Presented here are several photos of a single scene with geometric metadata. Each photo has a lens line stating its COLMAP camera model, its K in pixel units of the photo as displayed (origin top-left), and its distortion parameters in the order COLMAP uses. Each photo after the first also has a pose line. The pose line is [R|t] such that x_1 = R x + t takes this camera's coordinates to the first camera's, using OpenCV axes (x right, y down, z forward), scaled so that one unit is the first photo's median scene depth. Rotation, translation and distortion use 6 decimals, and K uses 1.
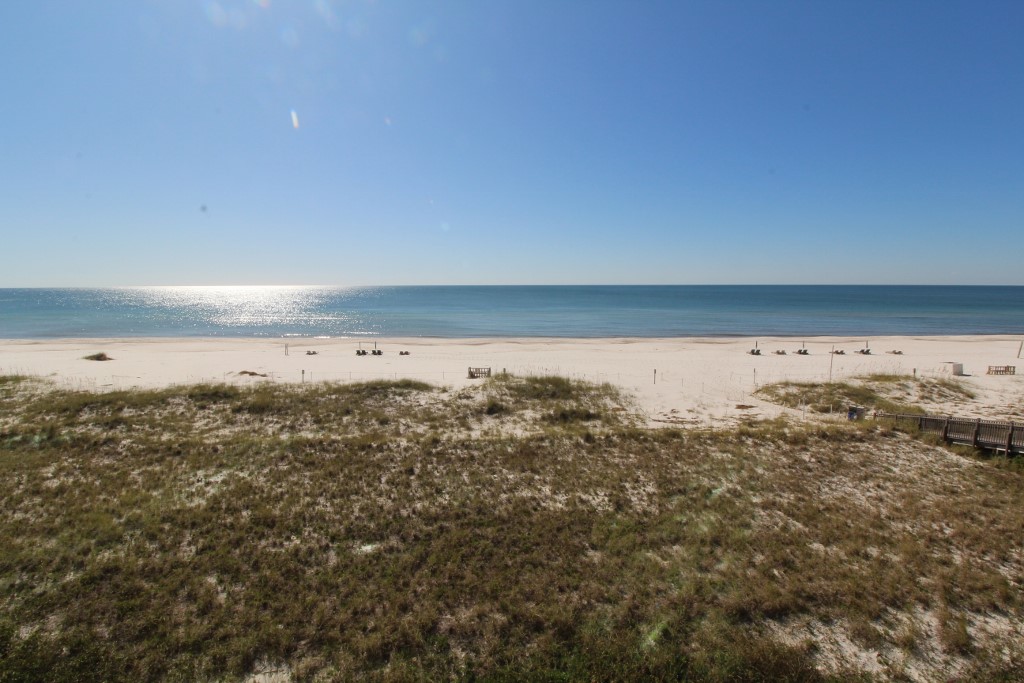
lens RADIAL K [[474.9, 0, 505.4], [0, 474.9, 342.5], [0, 0, 1]] dist [-0.000182, -0.012315]
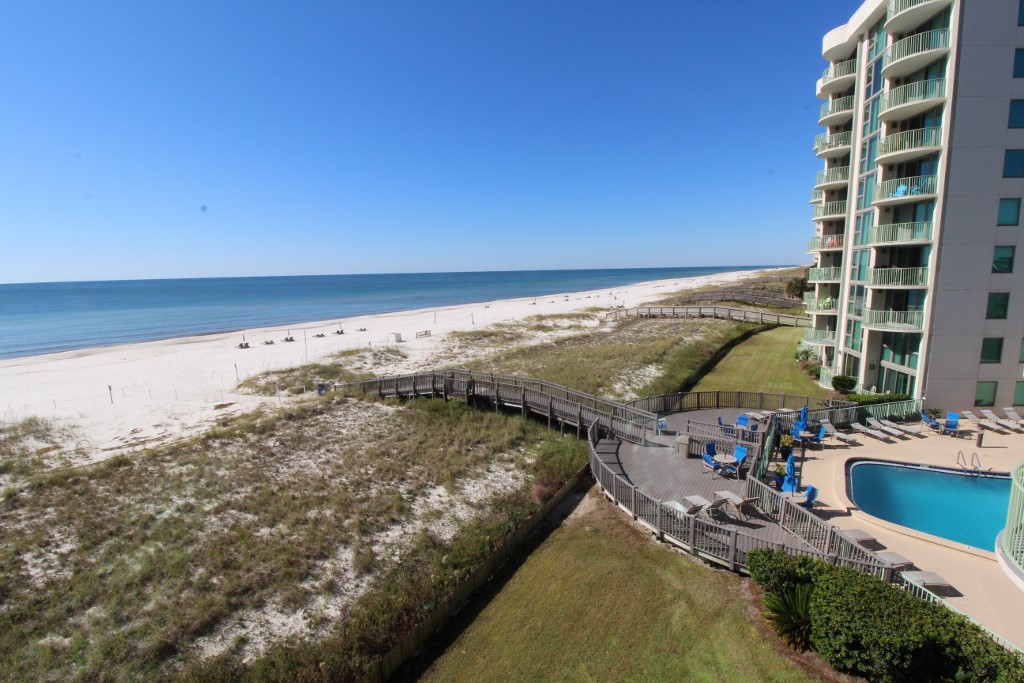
lens RADIAL K [[474.9, 0, 505.4], [0, 474.9, 342.5], [0, 0, 1]] dist [-0.000182, -0.012315]
pose [[0.571620, -0.133457, 0.809592, 0.117451], [0.119556, 0.989701, 0.078734, 0.003820], [-0.811762, 0.051786, 0.581688, -0.032188]]
